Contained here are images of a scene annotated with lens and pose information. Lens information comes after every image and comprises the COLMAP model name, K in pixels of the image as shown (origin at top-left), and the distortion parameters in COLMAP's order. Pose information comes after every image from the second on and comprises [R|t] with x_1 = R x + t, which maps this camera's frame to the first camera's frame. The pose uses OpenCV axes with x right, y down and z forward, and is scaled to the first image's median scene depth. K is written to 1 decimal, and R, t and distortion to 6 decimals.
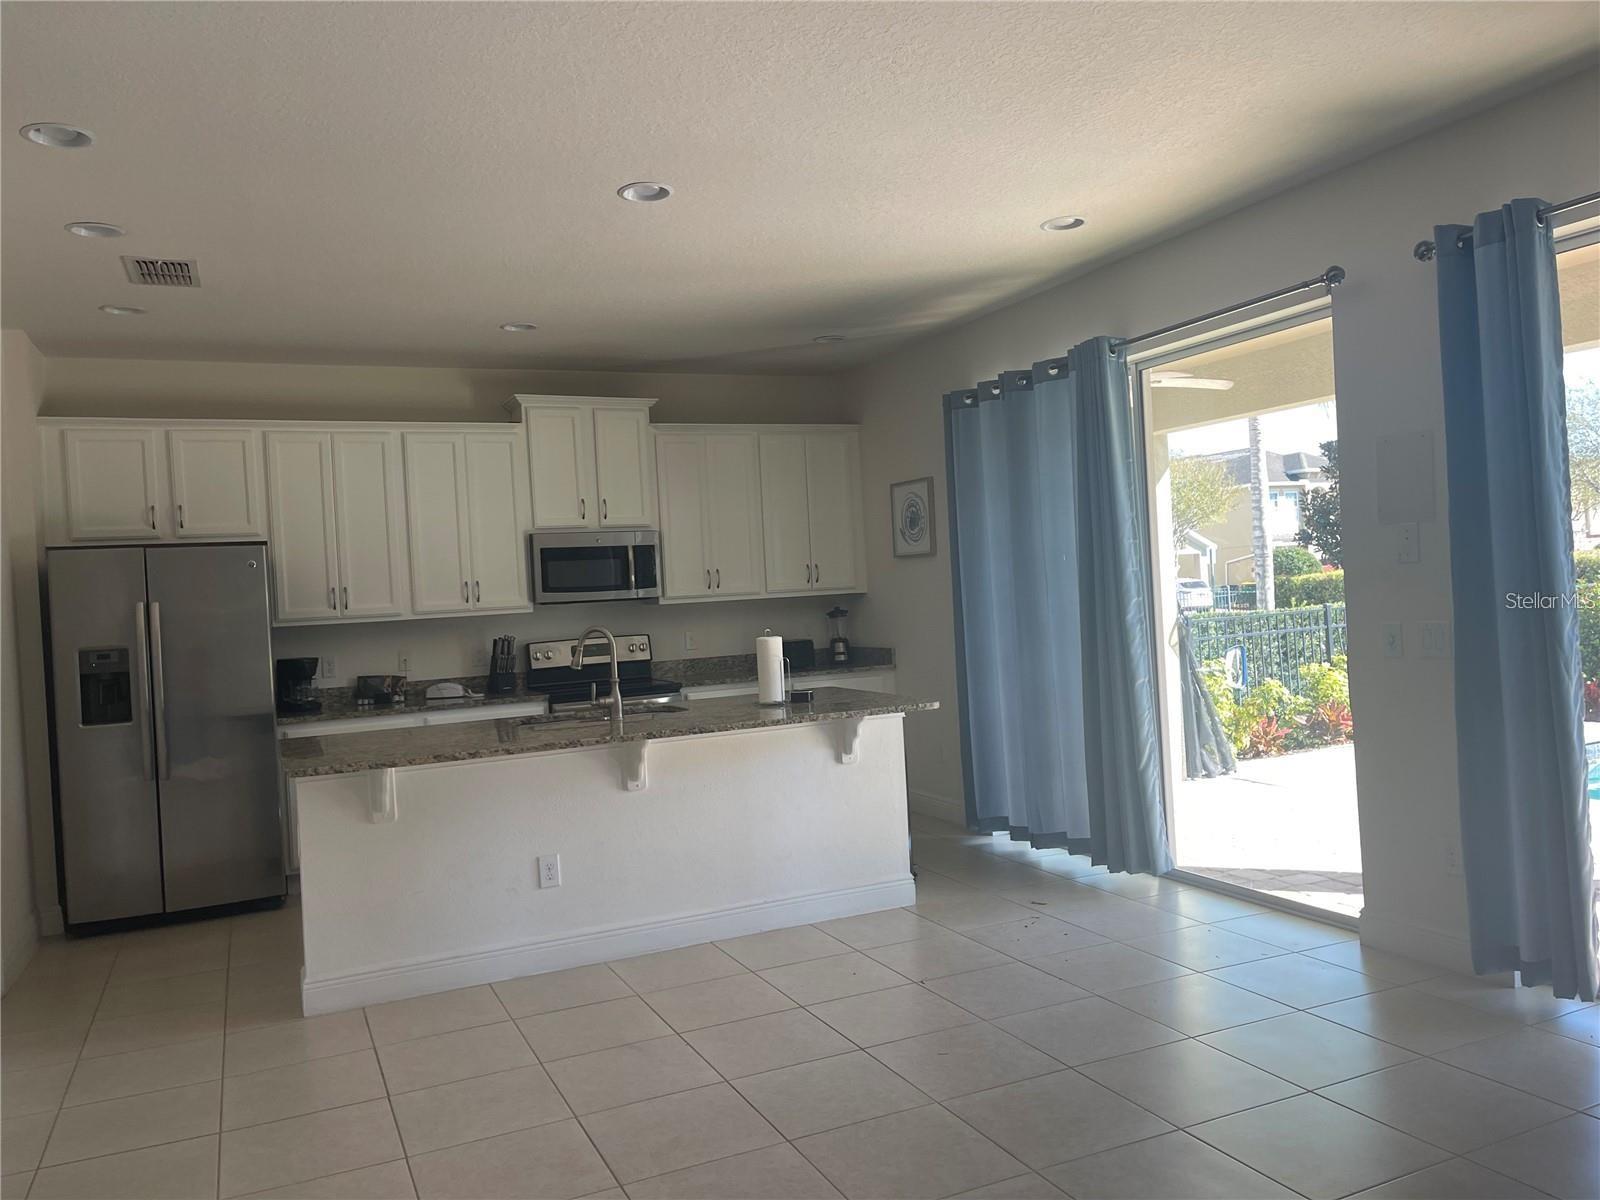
lens RADIAL K [[1199.7, 0, 795.6], [0, 1199.7, 603.2], [0, 0, 1]] dist [0.074067, -0.109620]
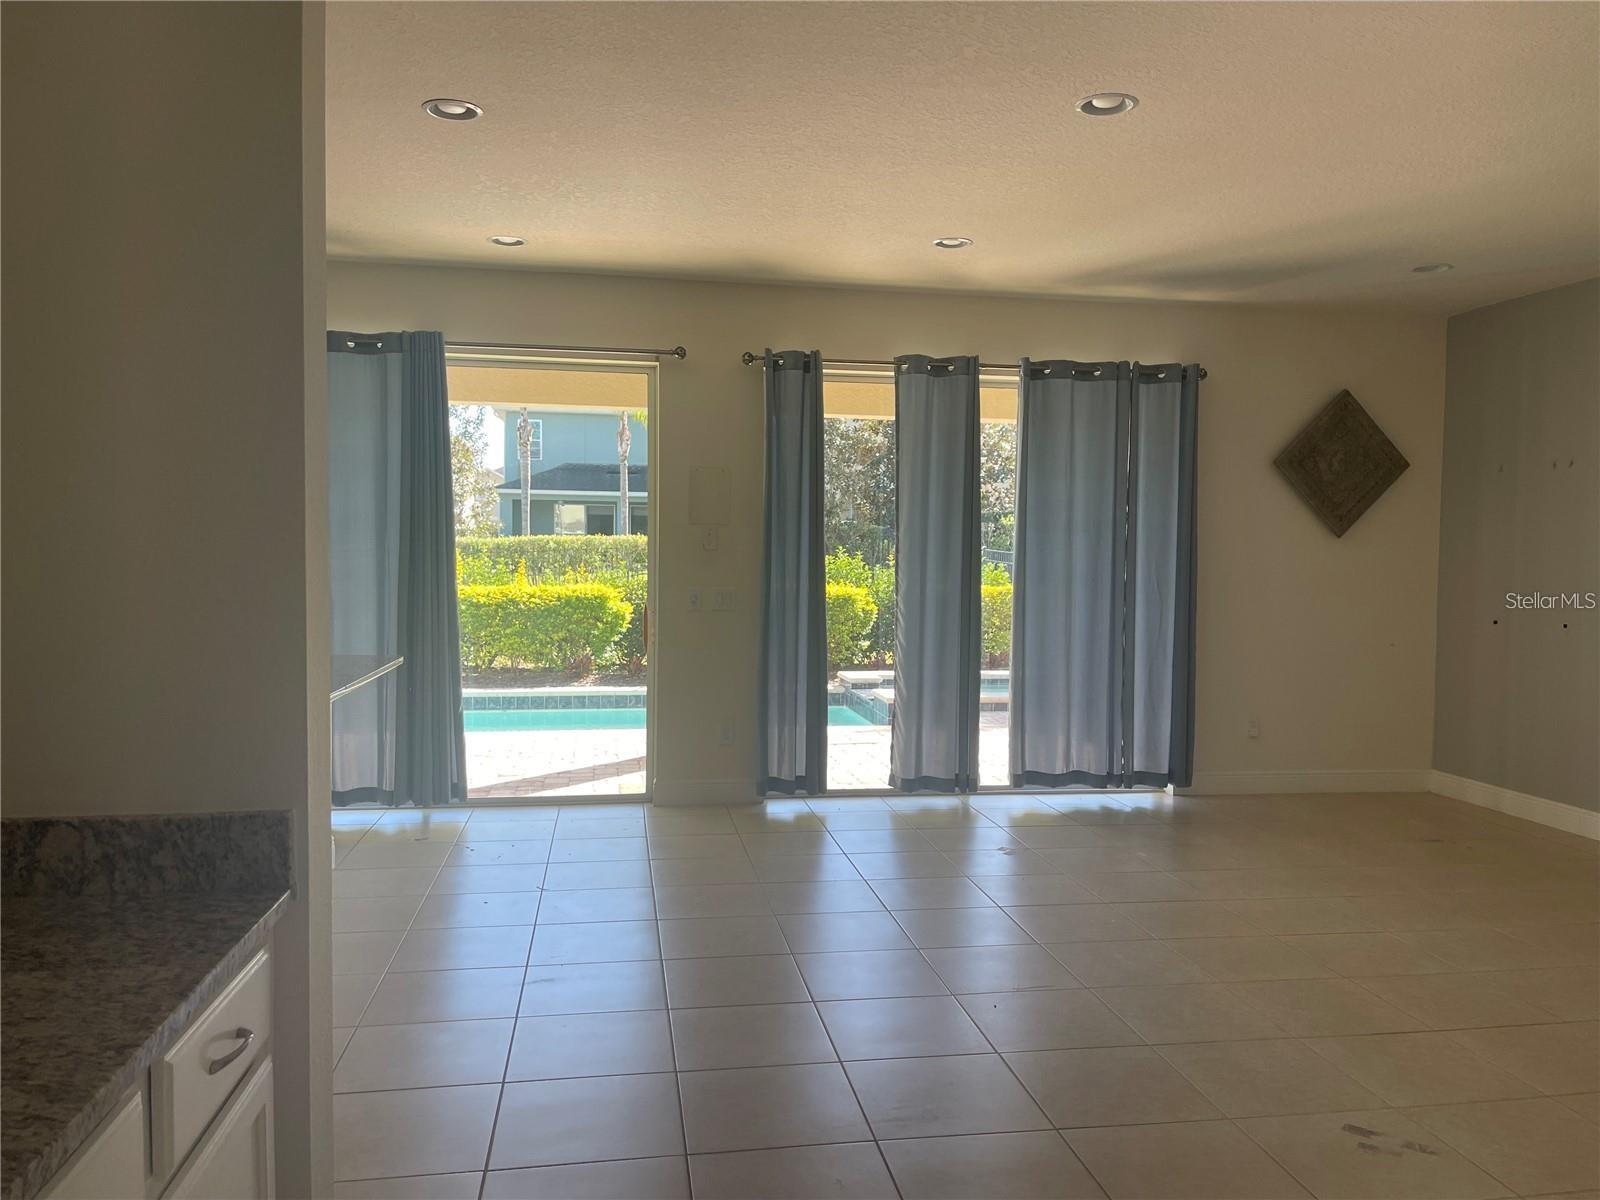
lens RADIAL K [[1199.7, 0, 795.6], [0, 1199.7, 603.2], [0, 0, 1]] dist [0.074067, -0.109620]
pose [[0.253349, 0.012701, 0.967291, -0.938688], [-0.018147, 0.999800, -0.008374, 0.044040], [-0.967205, -0.015432, 0.253529, 0.490867]]
